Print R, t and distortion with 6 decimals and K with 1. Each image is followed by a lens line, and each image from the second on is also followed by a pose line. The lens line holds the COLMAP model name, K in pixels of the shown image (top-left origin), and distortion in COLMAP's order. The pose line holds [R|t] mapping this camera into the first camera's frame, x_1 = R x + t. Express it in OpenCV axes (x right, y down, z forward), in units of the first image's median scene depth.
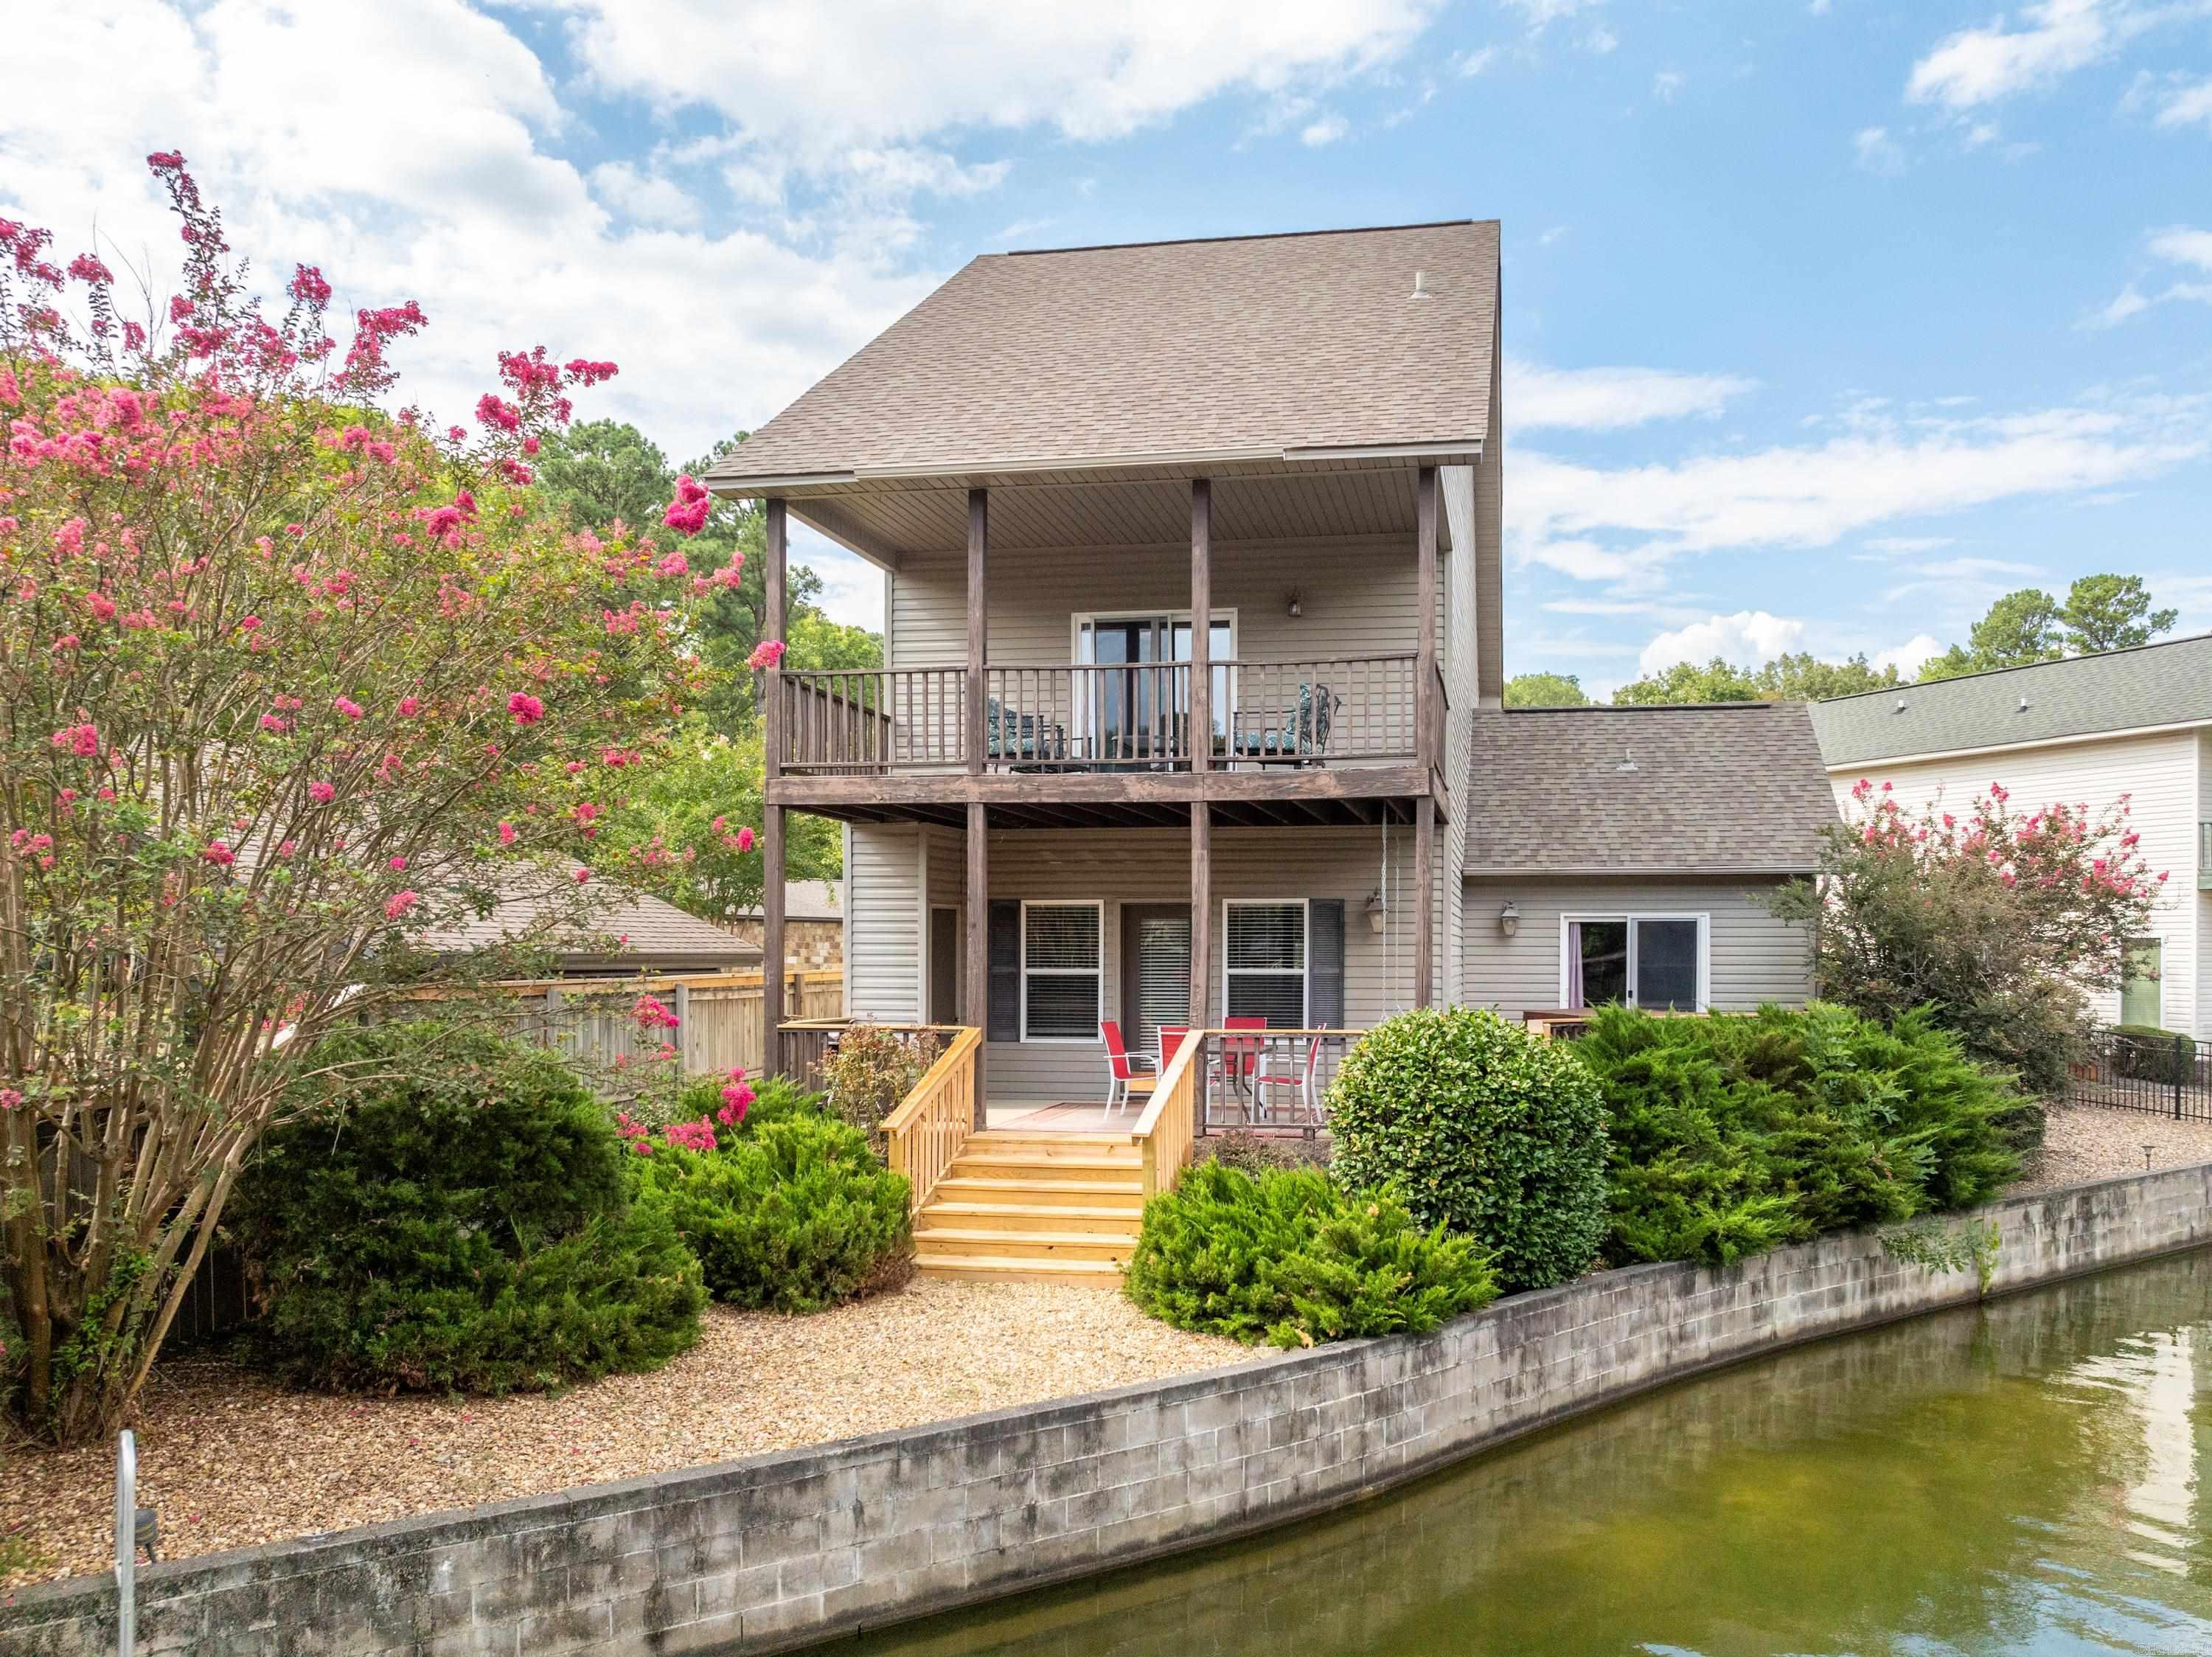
lens RADIAL K [[1593.3, 0, 1165.0], [0, 1593.3, 961.1], [0, 0, 1]] dist [-0.041209, 0.021820]
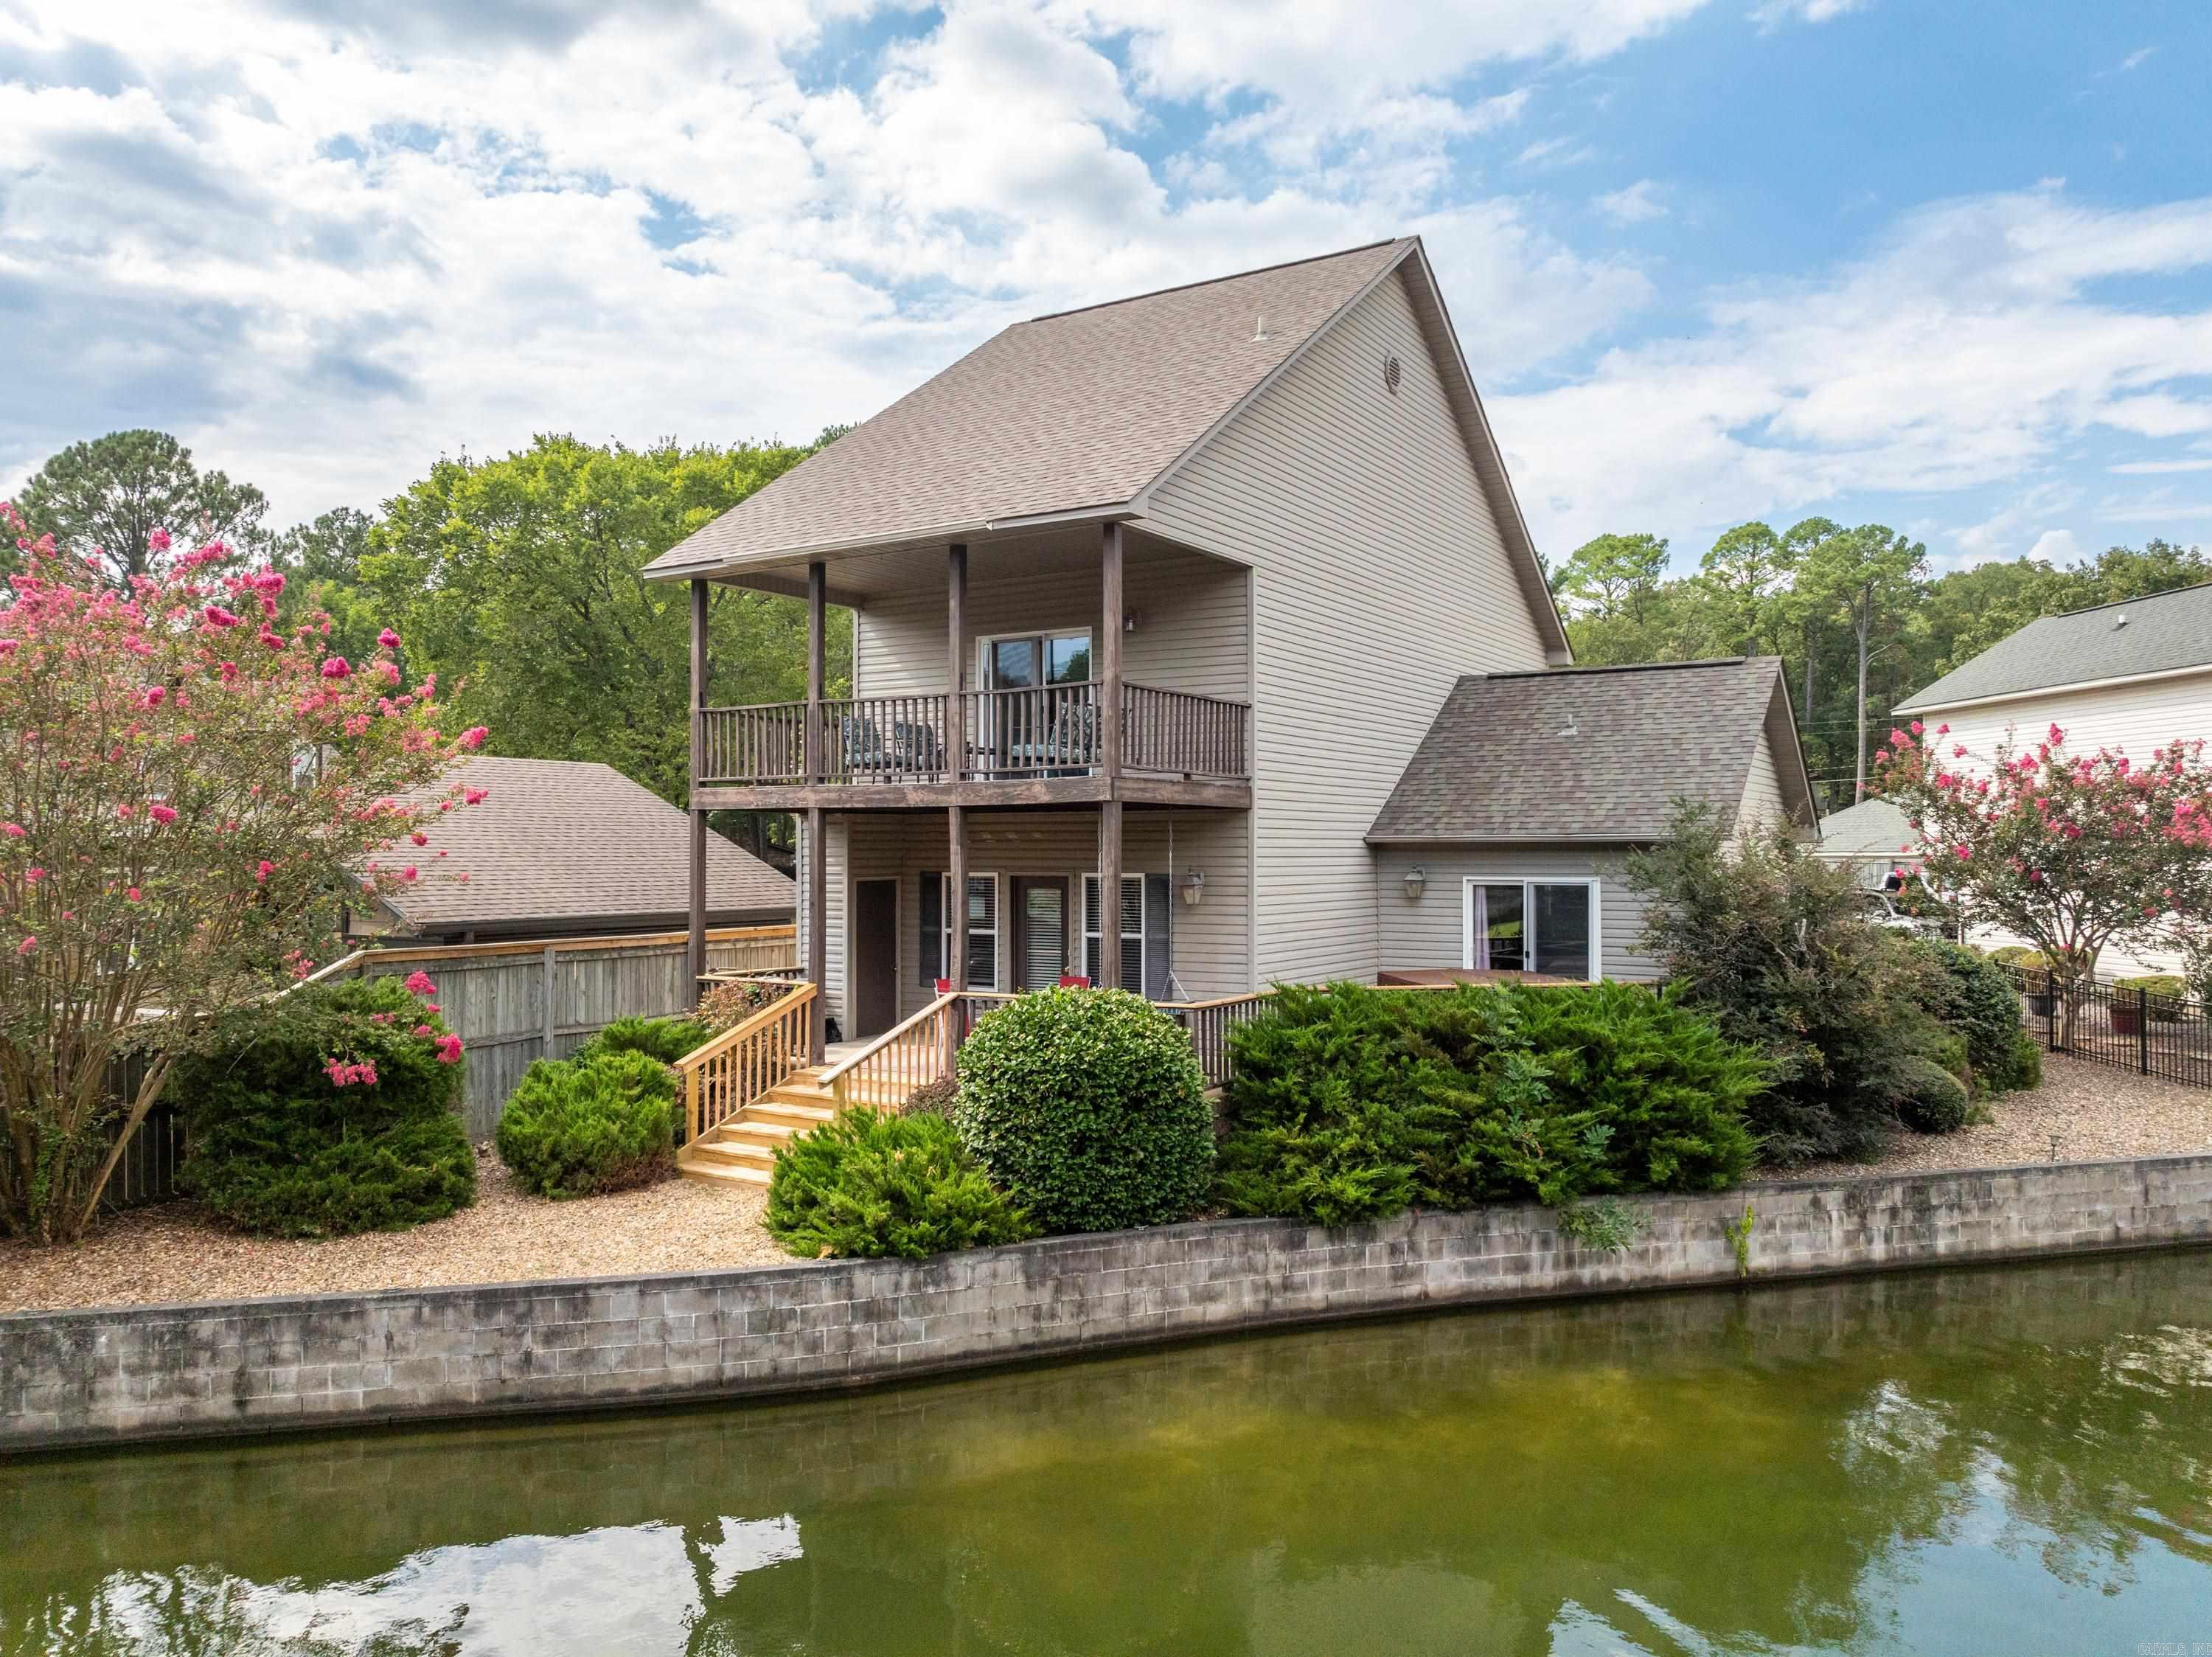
lens RADIAL K [[1499.3, 0, 1103.5], [0, 1499.3, 831.0], [0, 0, 1]] dist [-0.037037, 0.020538]
pose [[0.927217, -0.008007, -0.374440, 0.694705], [0.001340, 0.999836, -0.018063, -0.074680], [0.374523, 0.016247, 0.927075, -0.033024]]
